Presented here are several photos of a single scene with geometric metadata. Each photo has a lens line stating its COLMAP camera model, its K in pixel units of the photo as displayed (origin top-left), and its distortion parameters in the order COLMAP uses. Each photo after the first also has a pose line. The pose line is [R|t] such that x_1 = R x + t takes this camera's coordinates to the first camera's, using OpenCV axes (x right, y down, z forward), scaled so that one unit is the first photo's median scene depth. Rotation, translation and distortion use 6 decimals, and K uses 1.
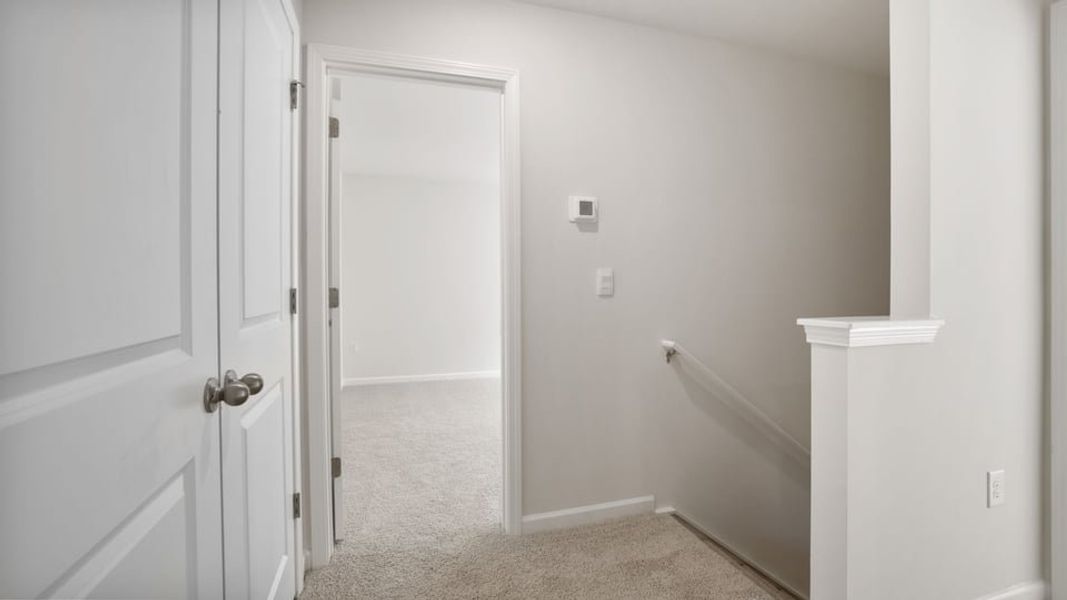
lens RADIAL K [[480.0, 0, 536.9], [0, 480.0, 293.4], [0, 0, 1]] dist [-0.032959, 0.003112]
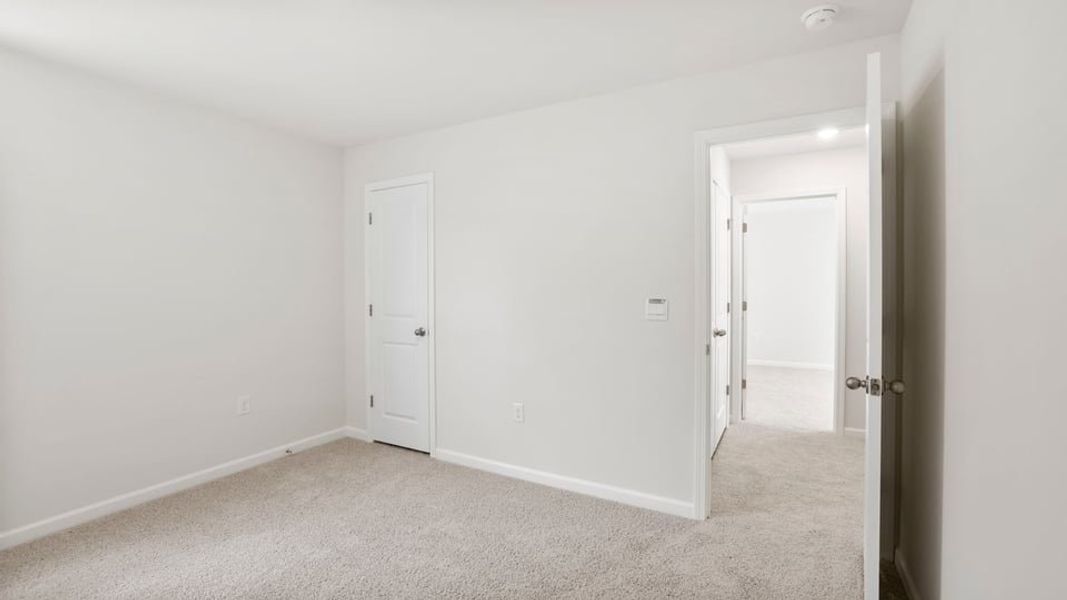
lens RADIAL K [[480.0, 0, 533.4], [0, 480.0, 291.2], [0, 0, 1]] dist [-0.032959, 0.003112]
pose [[0.680905, 0.012608, -0.732263, 0.536910], [-0.002620, 0.999887, 0.014780, -0.090800], [0.732367, -0.008146, 0.680861, -1.245648]]
